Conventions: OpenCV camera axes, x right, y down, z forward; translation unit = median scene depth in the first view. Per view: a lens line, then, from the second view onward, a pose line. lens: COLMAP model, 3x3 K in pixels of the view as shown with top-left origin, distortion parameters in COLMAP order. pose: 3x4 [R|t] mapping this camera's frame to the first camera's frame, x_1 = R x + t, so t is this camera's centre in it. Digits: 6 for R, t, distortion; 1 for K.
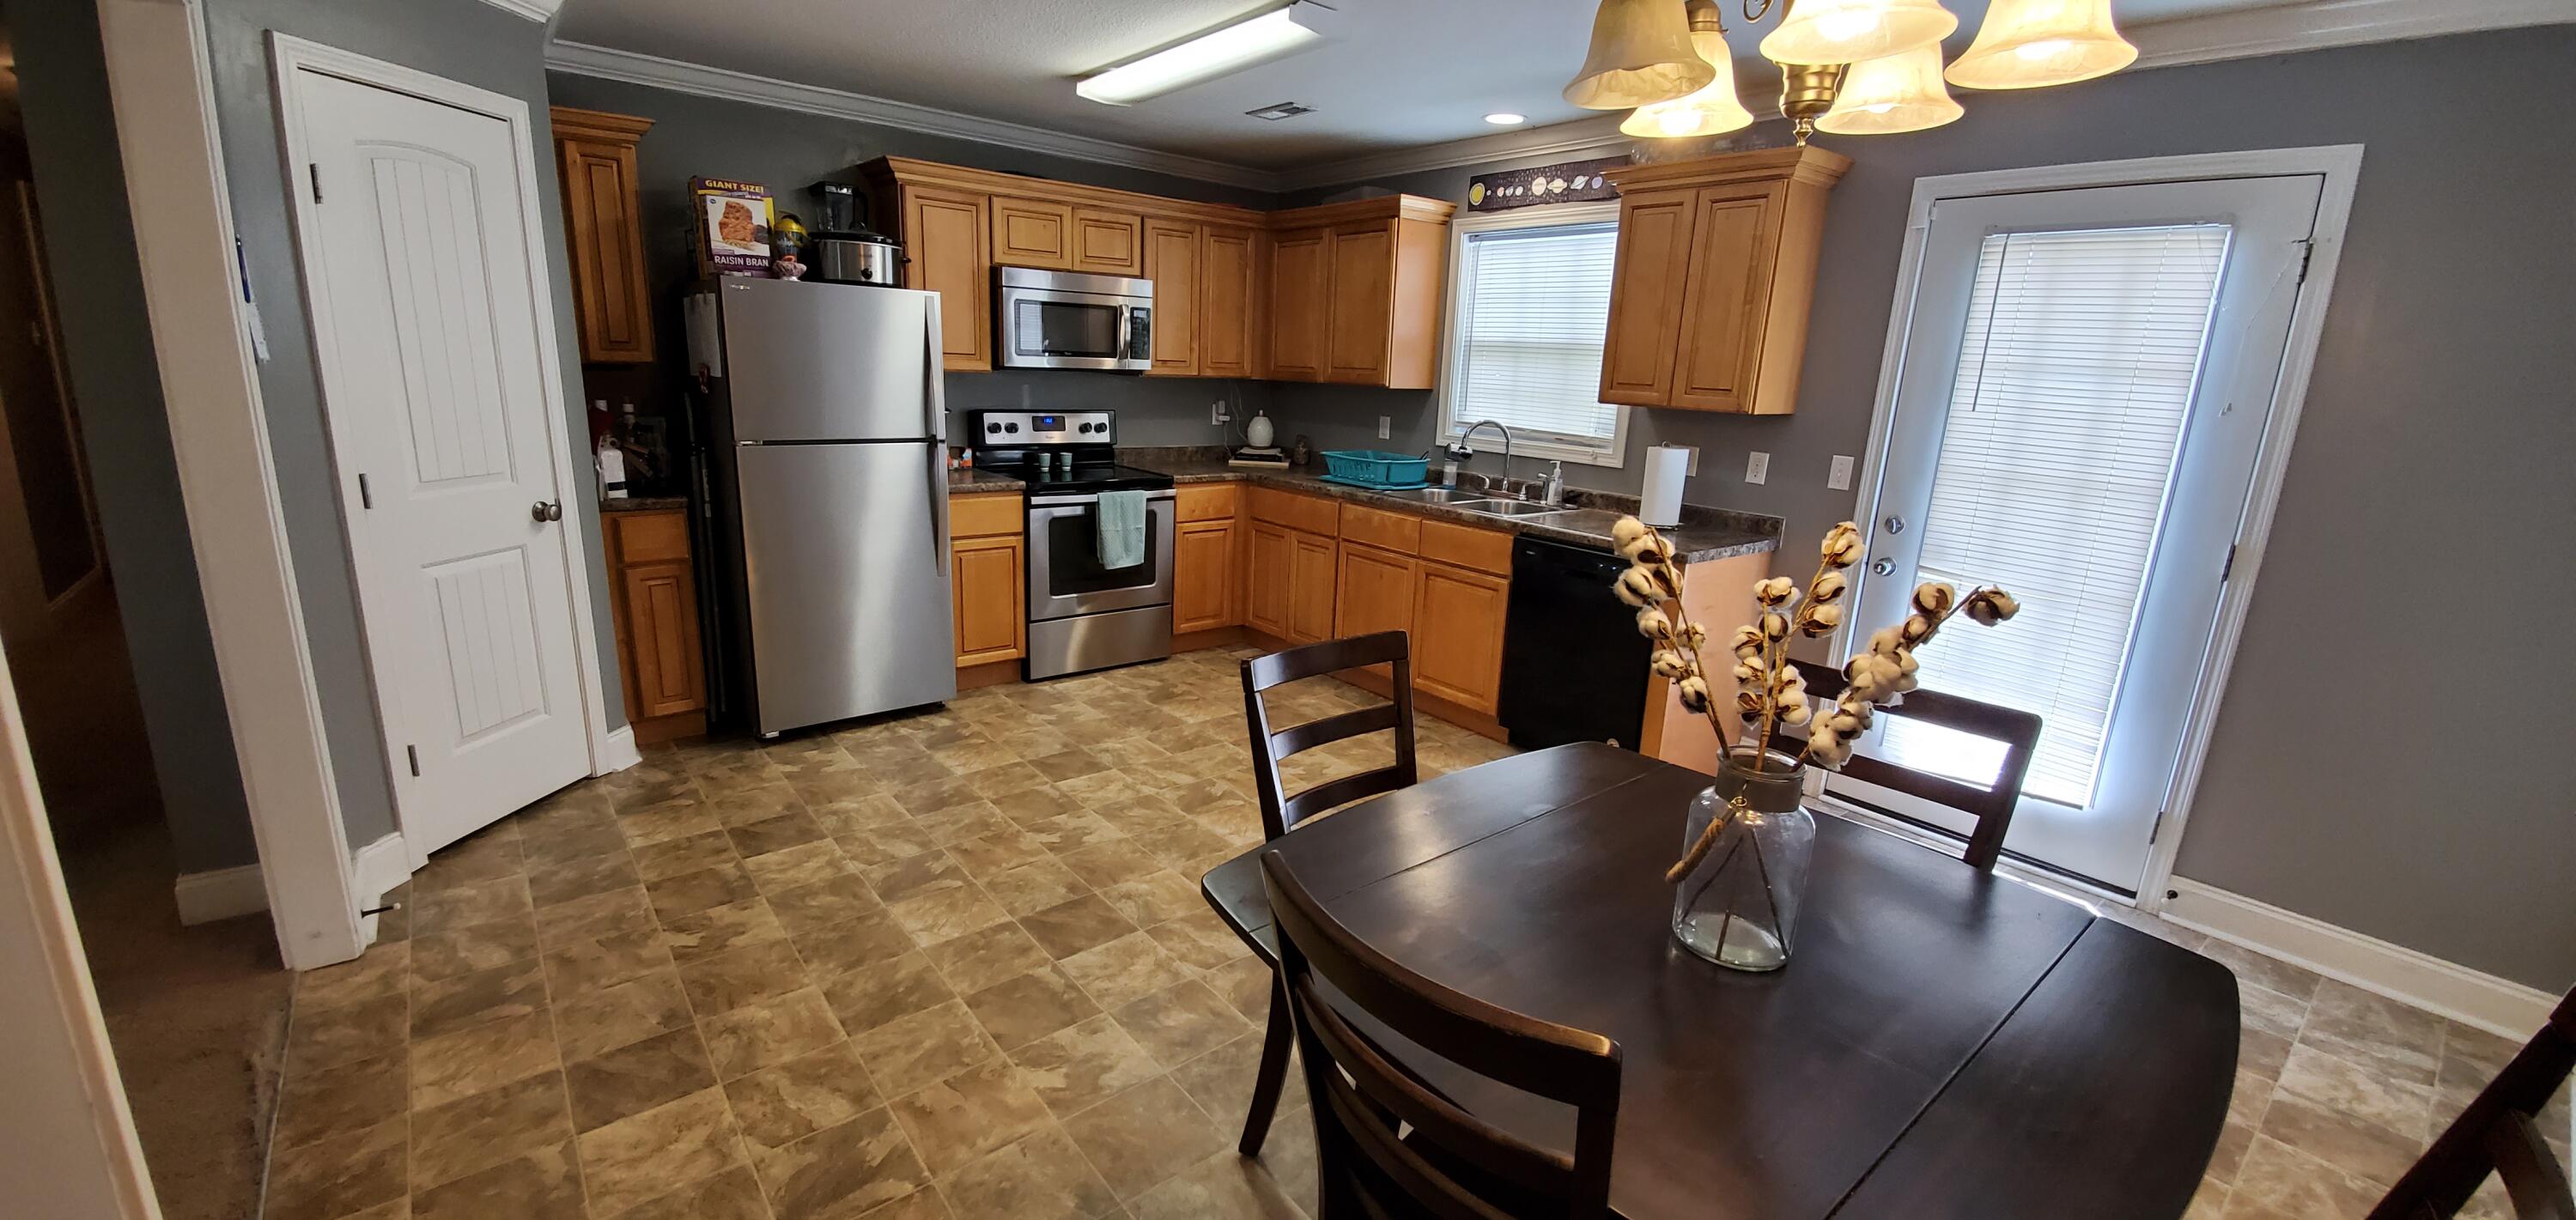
lens RADIAL K [[1029.2, 0, 1288.3], [0, 1029.2, 625.5], [0, 0, 1]] dist [0.000125, -0.001021]
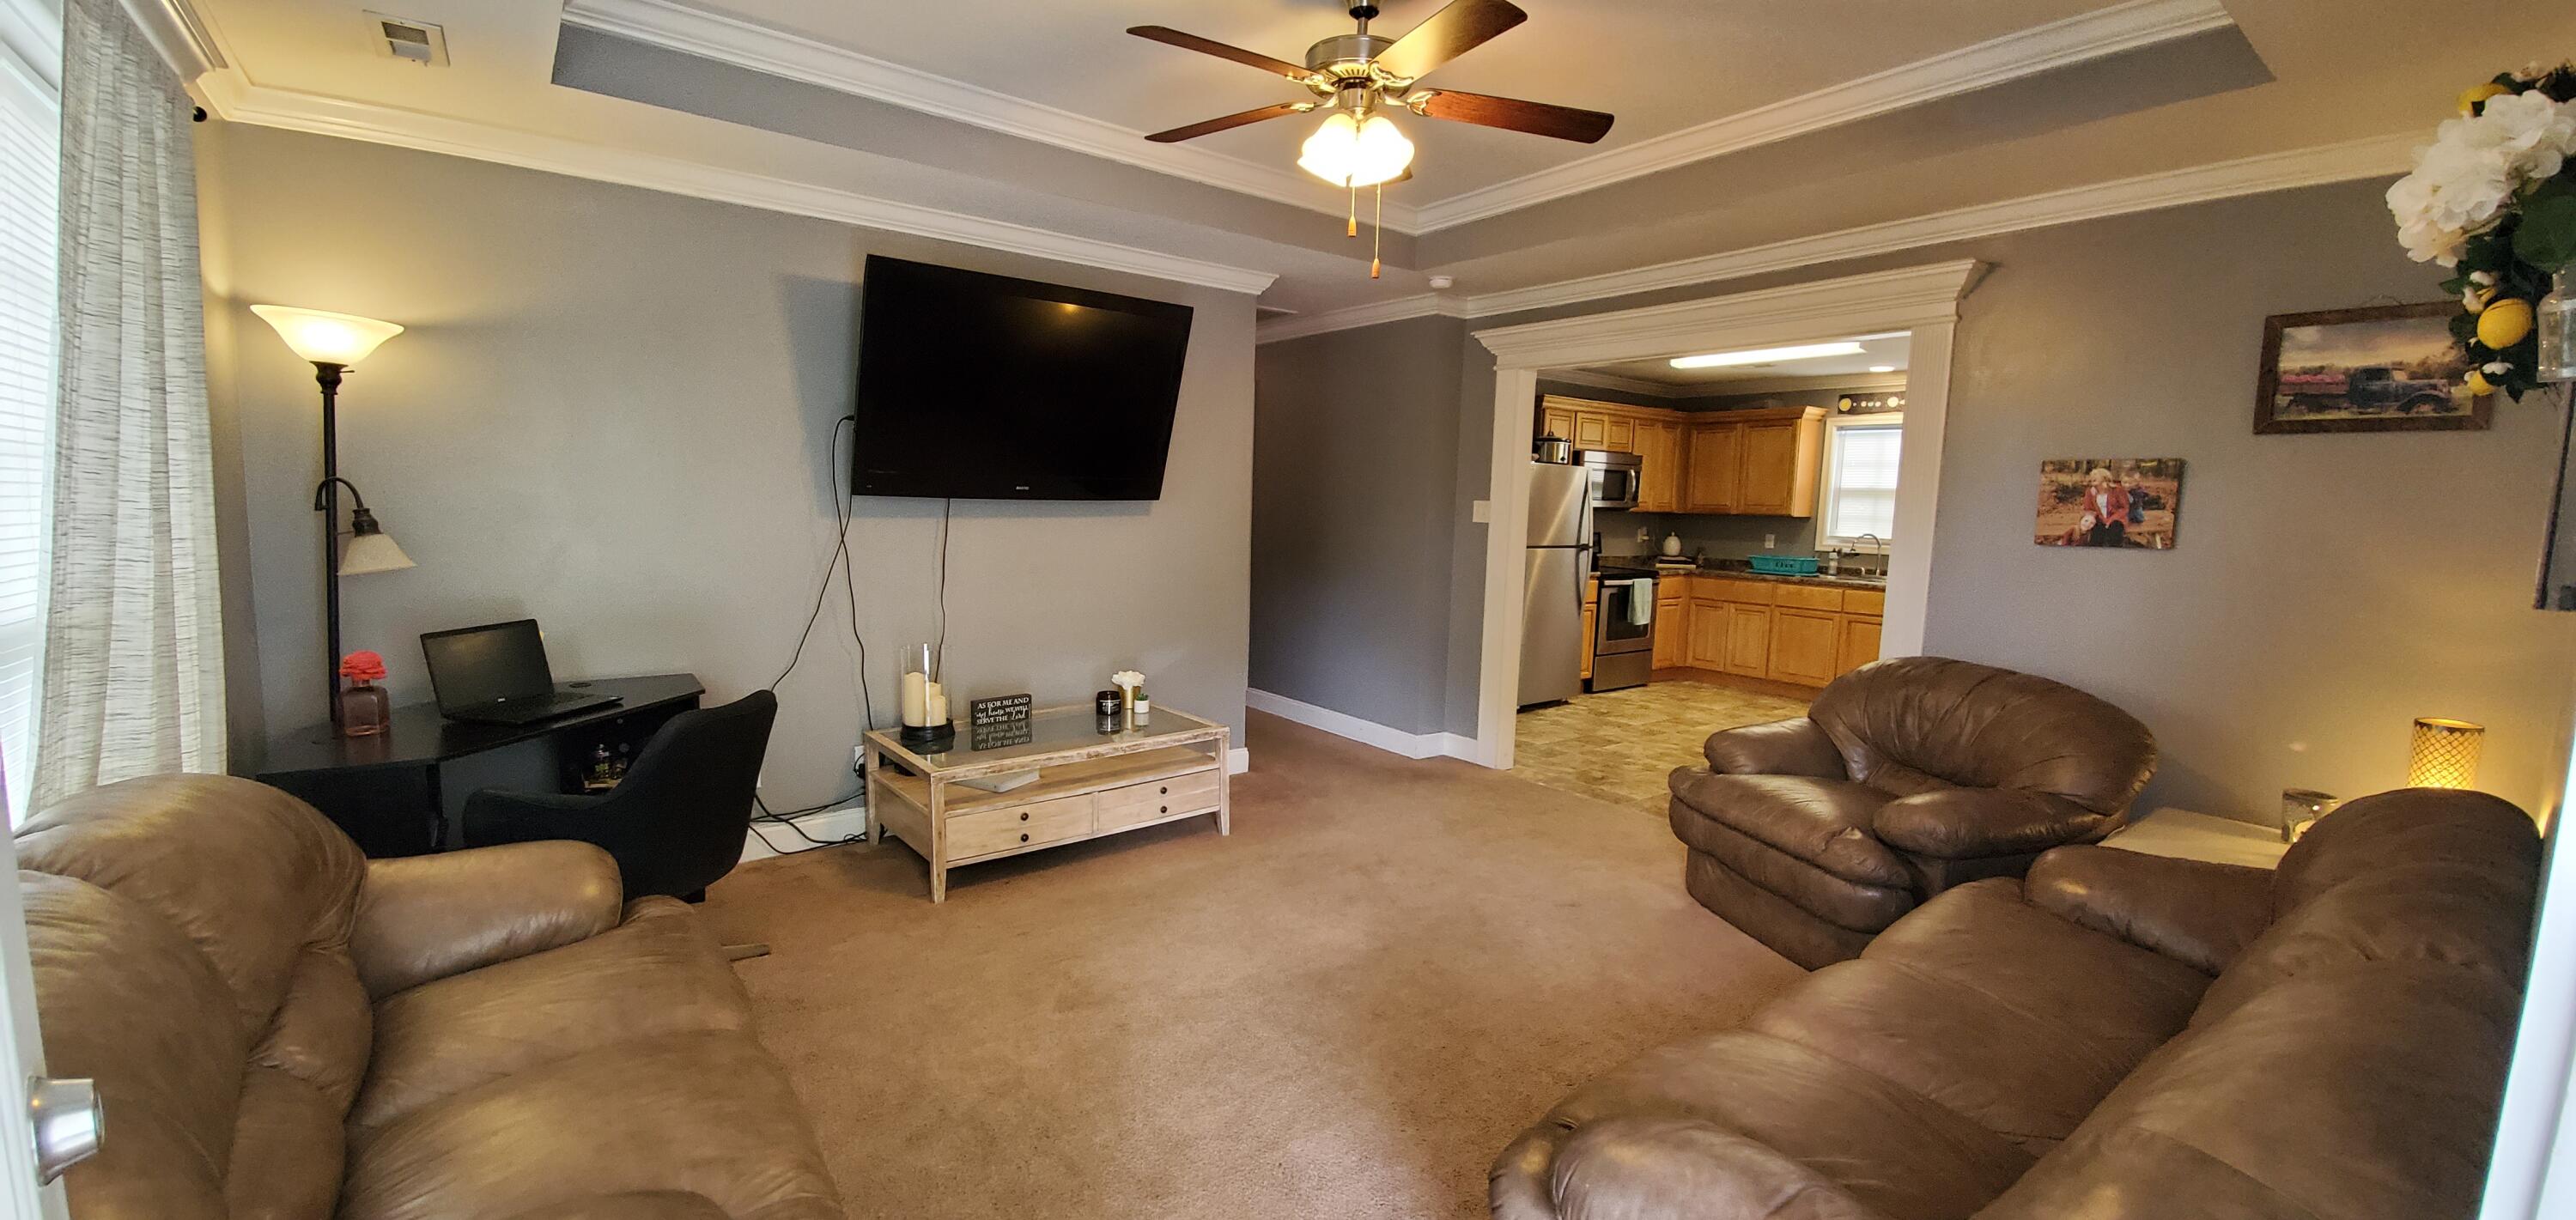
lens RADIAL K [[1029.2, 0, 1291.6], [0, 1029.2, 622.3], [0, 0, 1]] dist [0.000125, -0.001021]
pose [[0.999655, -0.008534, -0.024846, -0.670171], [0.005160, 0.991126, -0.132829, 0.154059], [0.025759, 0.132655, 0.990828, -0.641665]]
